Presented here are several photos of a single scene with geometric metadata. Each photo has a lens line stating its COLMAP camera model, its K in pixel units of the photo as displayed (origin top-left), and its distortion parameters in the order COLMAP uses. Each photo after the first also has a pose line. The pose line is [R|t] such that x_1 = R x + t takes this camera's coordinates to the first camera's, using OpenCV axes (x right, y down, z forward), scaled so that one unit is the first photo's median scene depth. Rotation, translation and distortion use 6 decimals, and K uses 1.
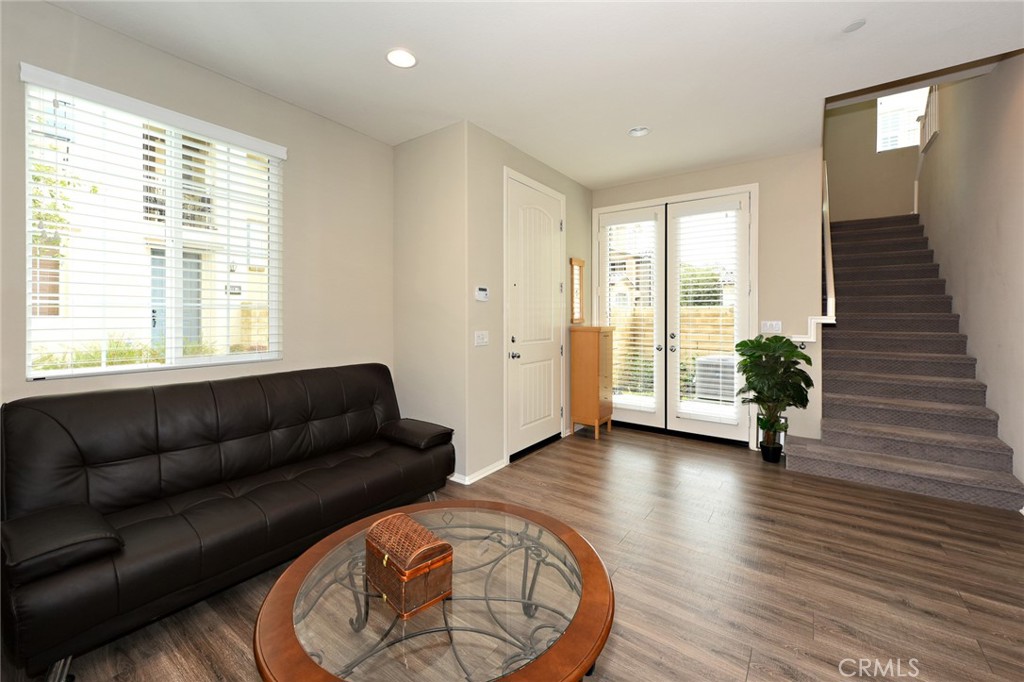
lens RADIAL K [[411.6, 0, 510.0], [0, 411.6, 318.2], [0, 0, 1]] dist [0.000727, 0.000083]
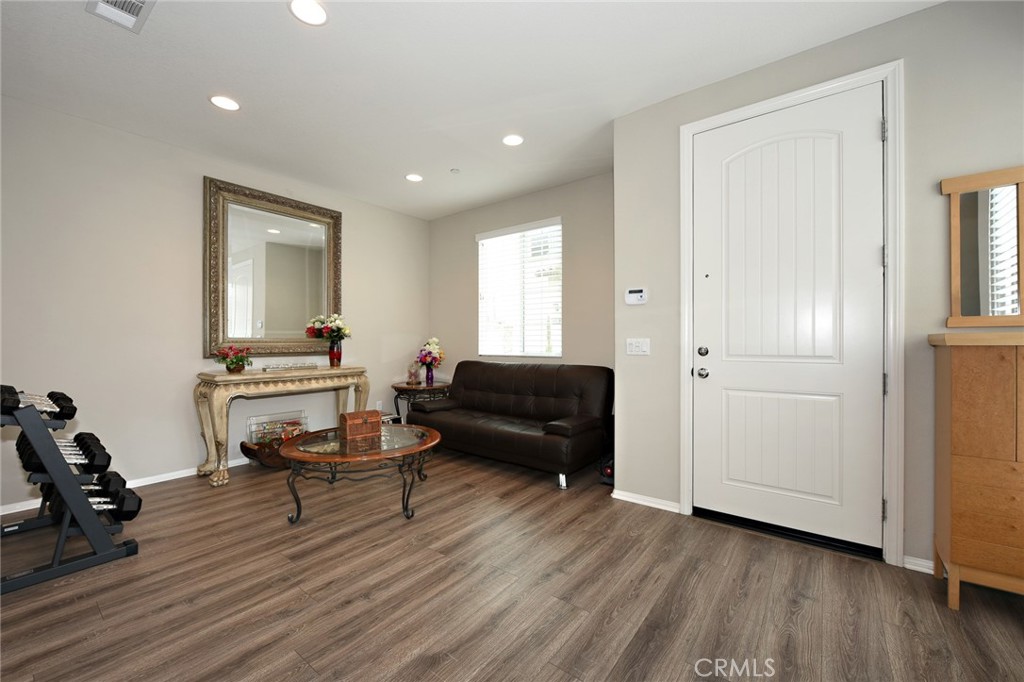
lens RADIAL K [[406.3, 0, 512.0], [0, 406.3, 341.0], [0, 0, 1]] dist [-0.011982, -0.000204]
pose [[-0.024121, -0.004672, -0.999698, 0.826744], [-0.004394, 0.999980, -0.004567, 0.042604], [0.999699, 0.004282, -0.024141, 0.762753]]
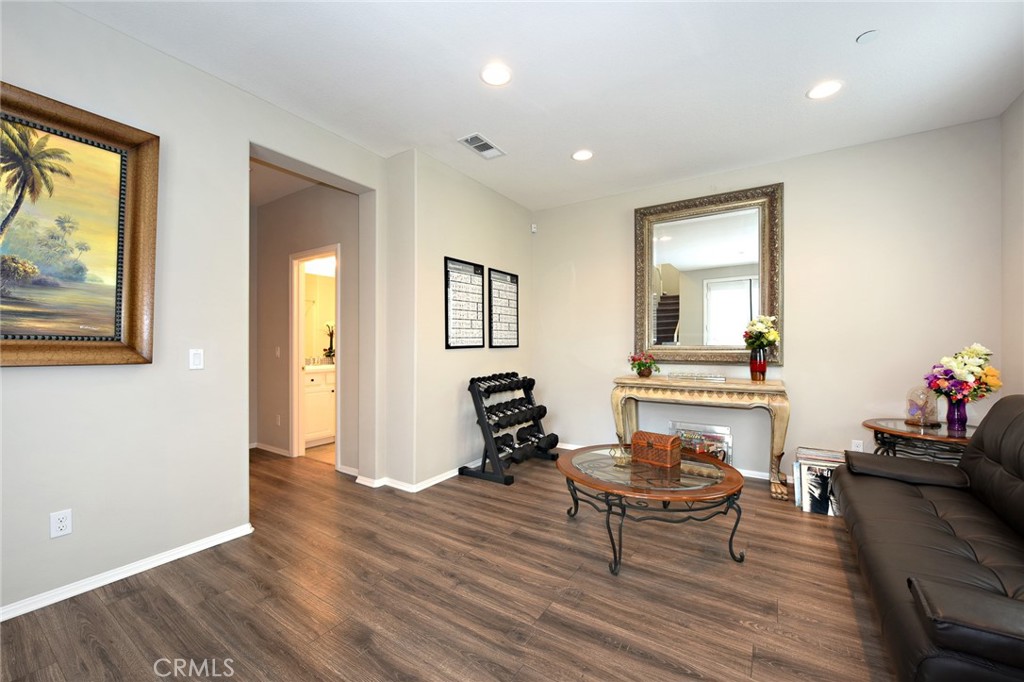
lens RADIAL K [[406.3, 0, 512.0], [0, 406.3, 341.0], [0, 0, 1]] dist [-0.011982, -0.000204]
pose [[-0.998830, -0.003297, -0.048250, 0.224617], [-0.003092, 0.999986, -0.004329, 0.025331], [0.048263, -0.004174, -0.998826, 1.173794]]
